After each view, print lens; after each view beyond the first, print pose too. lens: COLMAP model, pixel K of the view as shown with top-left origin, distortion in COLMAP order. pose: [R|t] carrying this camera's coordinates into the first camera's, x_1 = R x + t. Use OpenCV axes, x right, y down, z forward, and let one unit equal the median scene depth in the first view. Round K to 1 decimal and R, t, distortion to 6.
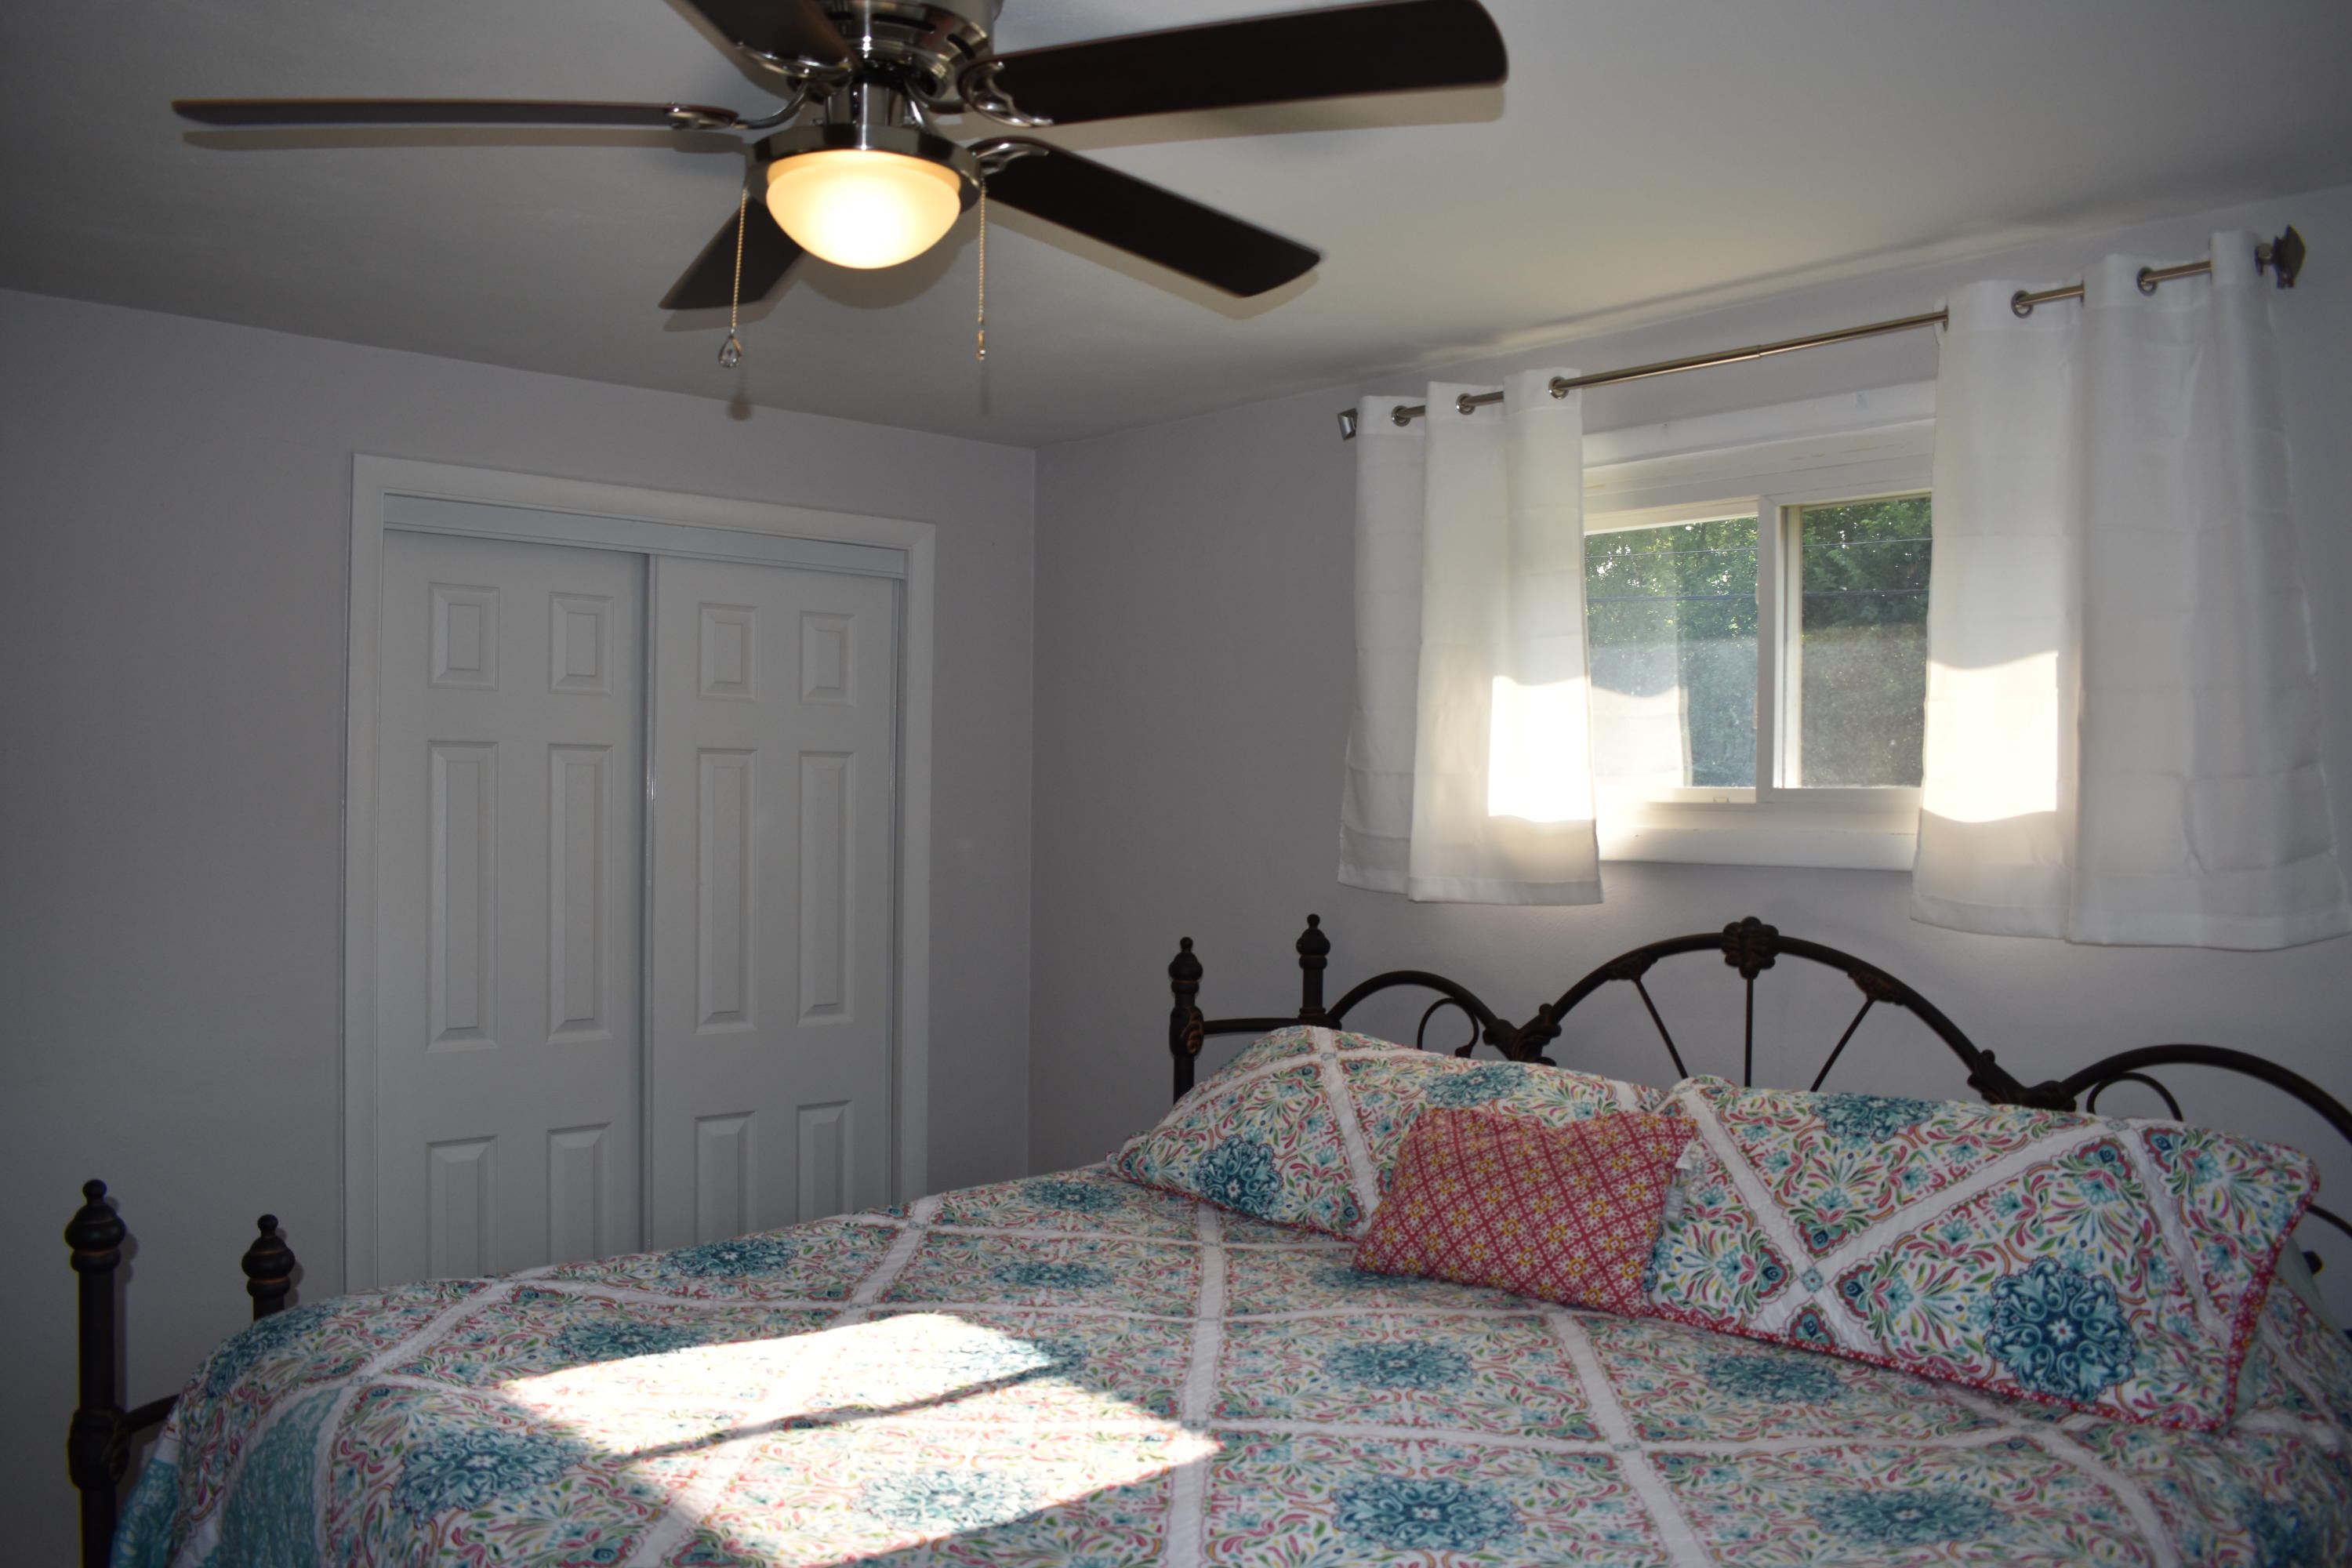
lens RADIAL K [[1839.5, 0, 1180.2], [0, 1839.5, 777.7], [0, 0, 1]] dist [-0.096016, 0.014368]
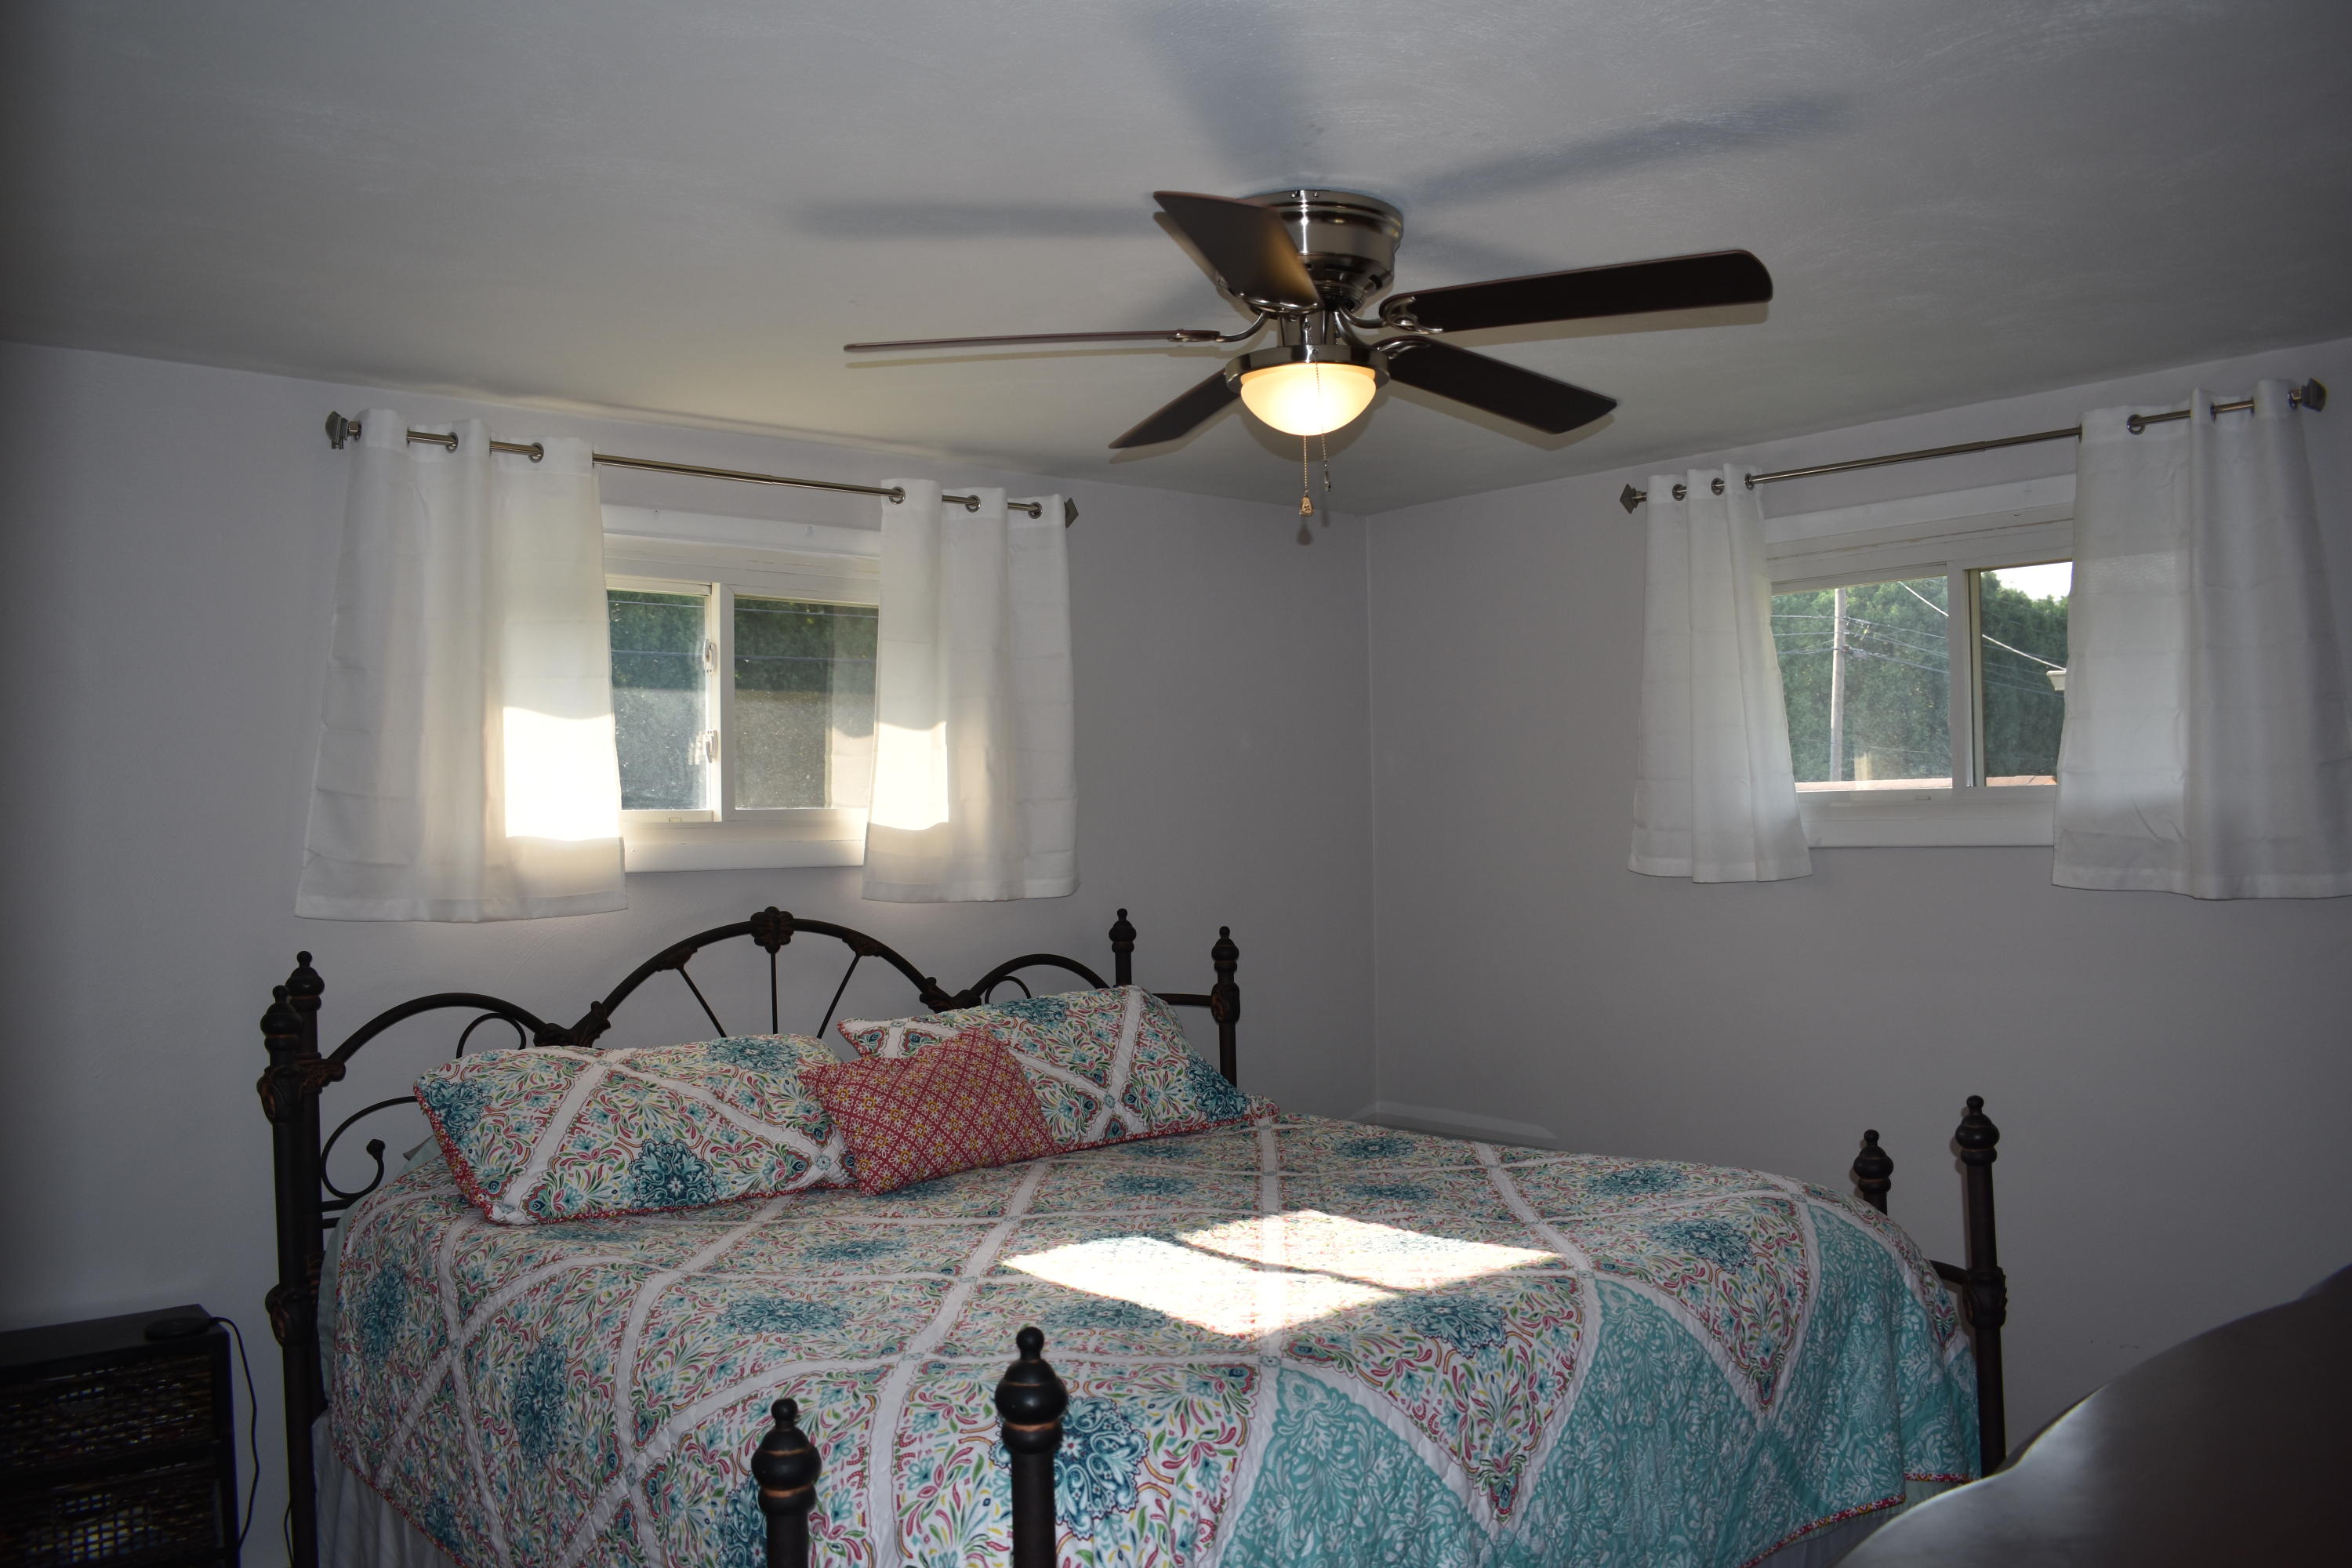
lens RADIAL K [[1884.8, 0, 1176.0], [0, 1884.8, 784.0], [0, 0, 1]] dist [-0.001273, 0.002480]
pose [[0.027713, 0.006777, 0.999593, -1.067512], [-0.000391, 0.999977, -0.006768, -0.003927], [-0.999616, -0.000203, 0.027715, 0.677043]]
